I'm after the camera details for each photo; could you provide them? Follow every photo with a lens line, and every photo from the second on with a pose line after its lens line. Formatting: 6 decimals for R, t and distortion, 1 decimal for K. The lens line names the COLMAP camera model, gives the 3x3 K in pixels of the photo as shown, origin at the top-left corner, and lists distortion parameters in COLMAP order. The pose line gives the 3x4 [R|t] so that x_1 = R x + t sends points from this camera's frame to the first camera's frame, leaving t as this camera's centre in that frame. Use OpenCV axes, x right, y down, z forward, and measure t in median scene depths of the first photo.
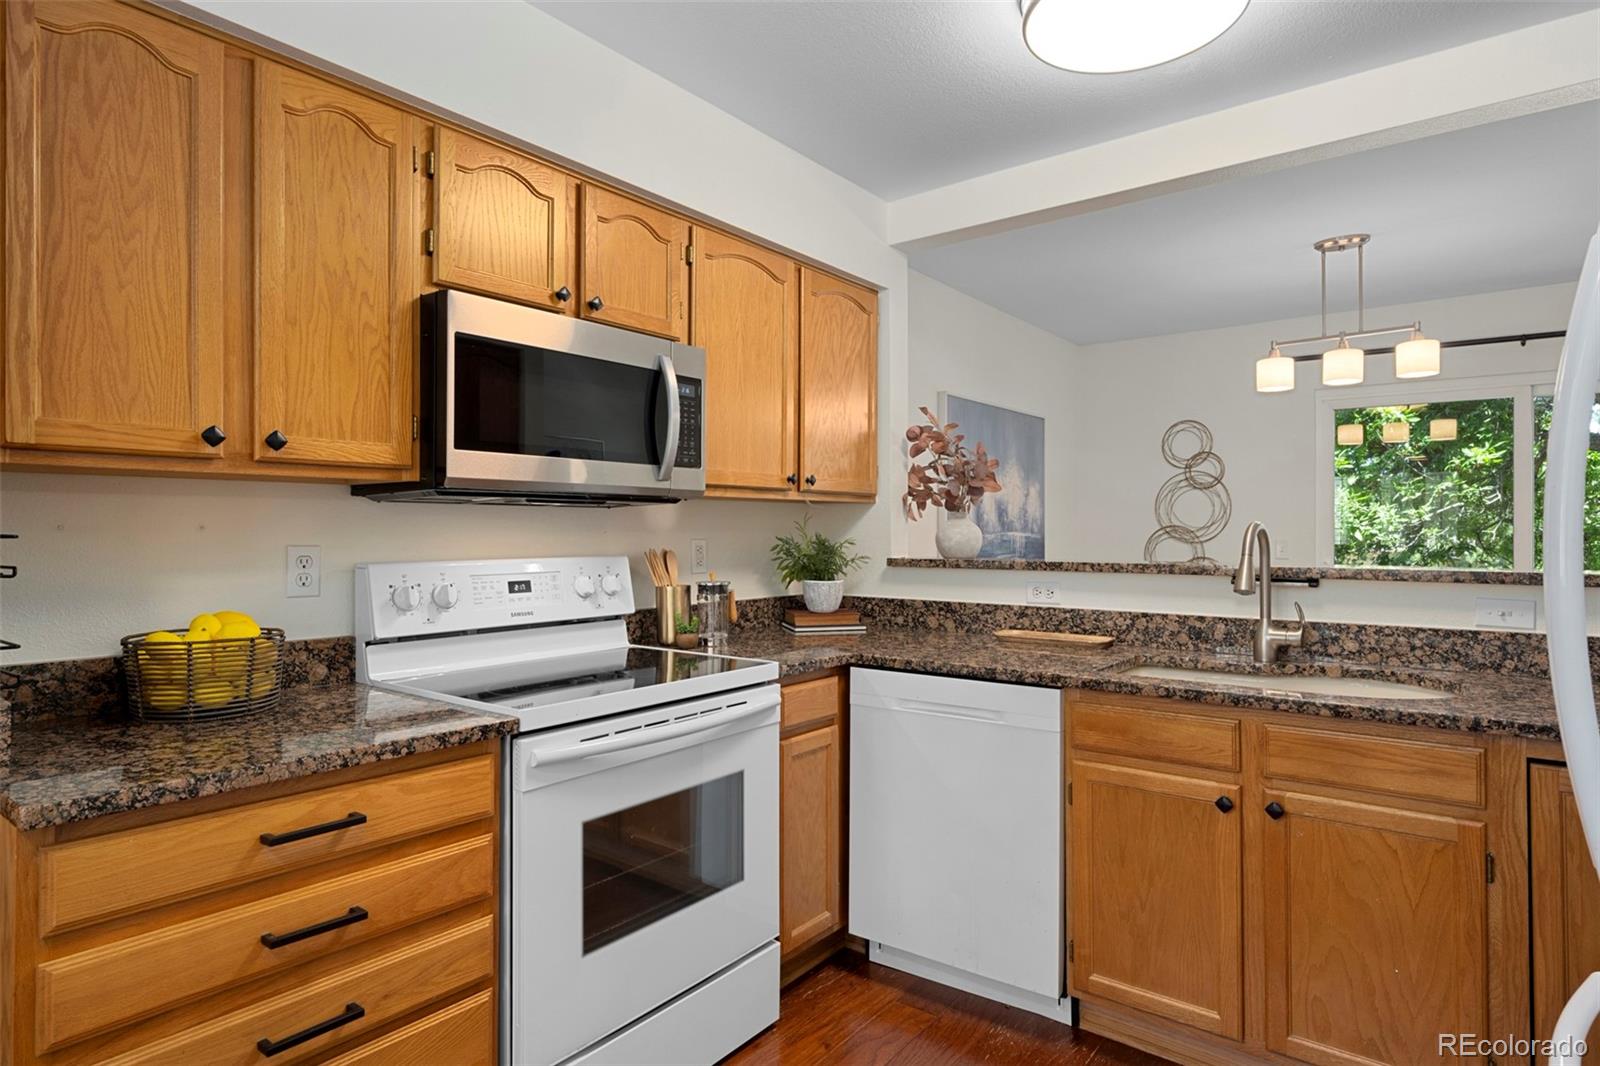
lens RADIAL K [[881.4, 0, 800.5], [0, 881.4, 529.4], [0, 0, 1]] dist [0.004032, 0.000781]
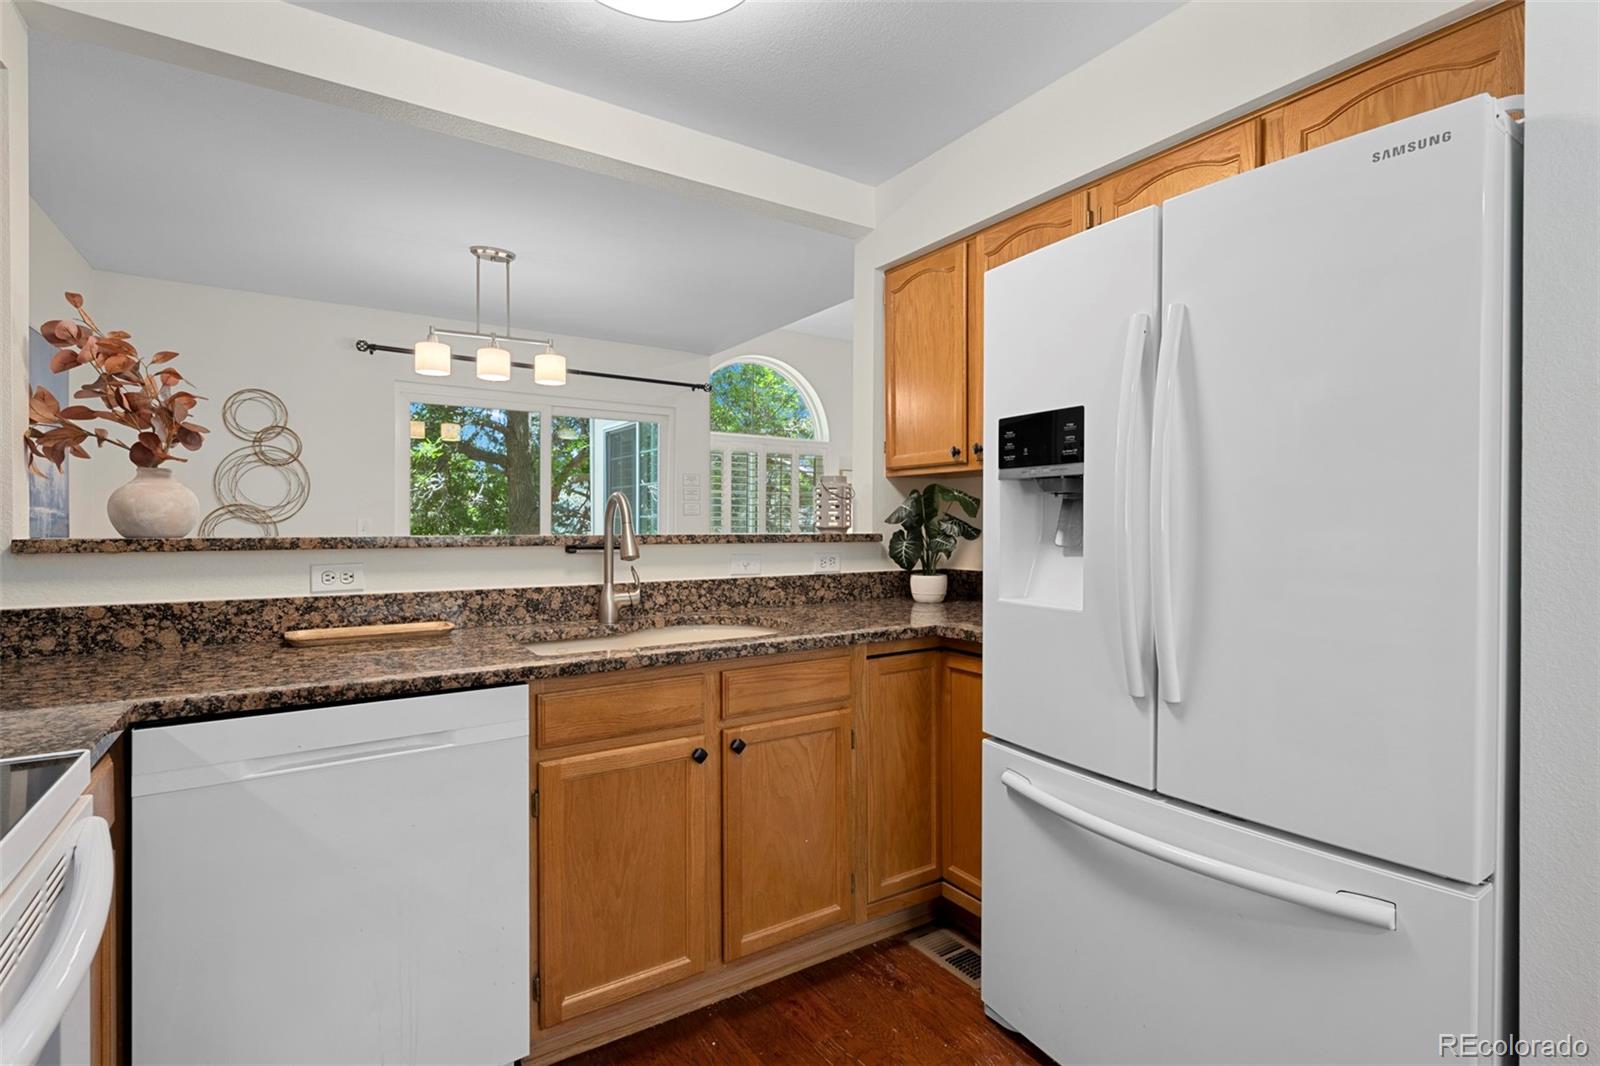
lens RADIAL K [[756.6, 0, 797.6], [0, 756.6, 530.8], [0, 0, 1]] dist [0.004802, -0.000026]
pose [[0.326454, -0.009149, 0.945169, -0.258079], [-0.004323, 0.999928, 0.011172, 0.024530], [-0.945203, -0.007733, 0.326391, 0.459146]]
